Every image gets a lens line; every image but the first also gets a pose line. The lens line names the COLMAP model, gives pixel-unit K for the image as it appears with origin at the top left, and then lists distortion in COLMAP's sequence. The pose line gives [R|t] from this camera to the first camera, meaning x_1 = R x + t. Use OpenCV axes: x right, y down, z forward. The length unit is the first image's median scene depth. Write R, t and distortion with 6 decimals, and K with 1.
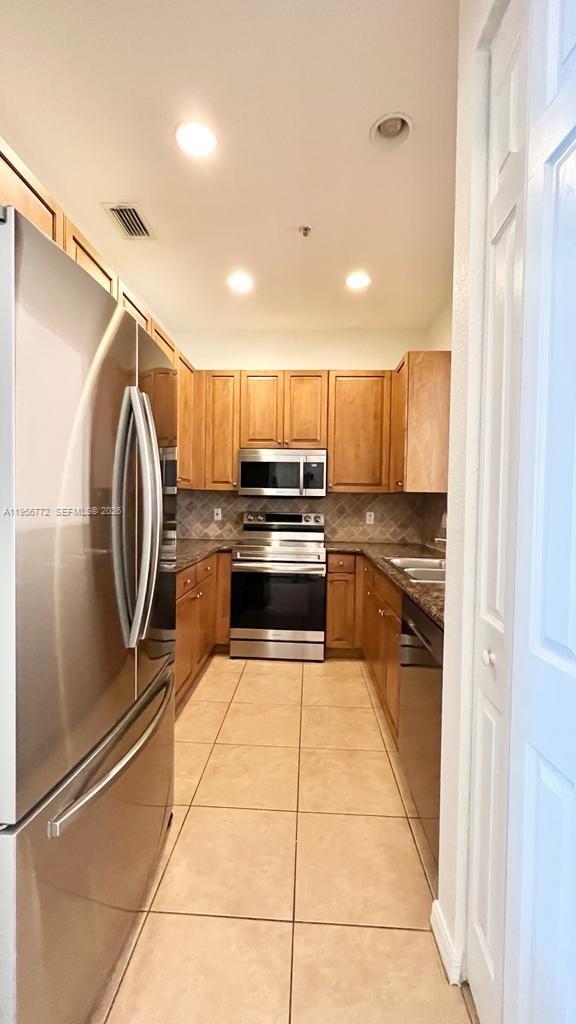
lens RADIAL K [[410.5, 0, 287.4], [0, 410.5, 512.6], [0, 0, 1]] dist [-0.003146, 0.000048]
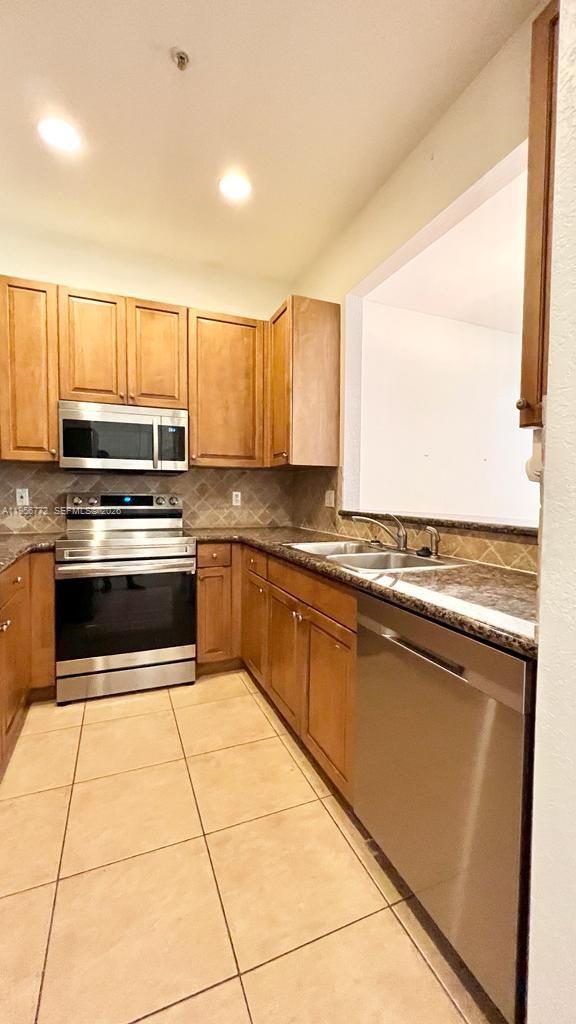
lens RADIAL K [[410.5, 0, 287.6], [0, 410.5, 511.2], [0, 0, 1]] dist [-0.003146, 0.000048]
pose [[0.903277, -0.030309, 0.427986, -0.072380], [0.018718, 0.999336, 0.031266, 0.016313], [-0.428649, -0.020231, 0.903244, 0.215587]]
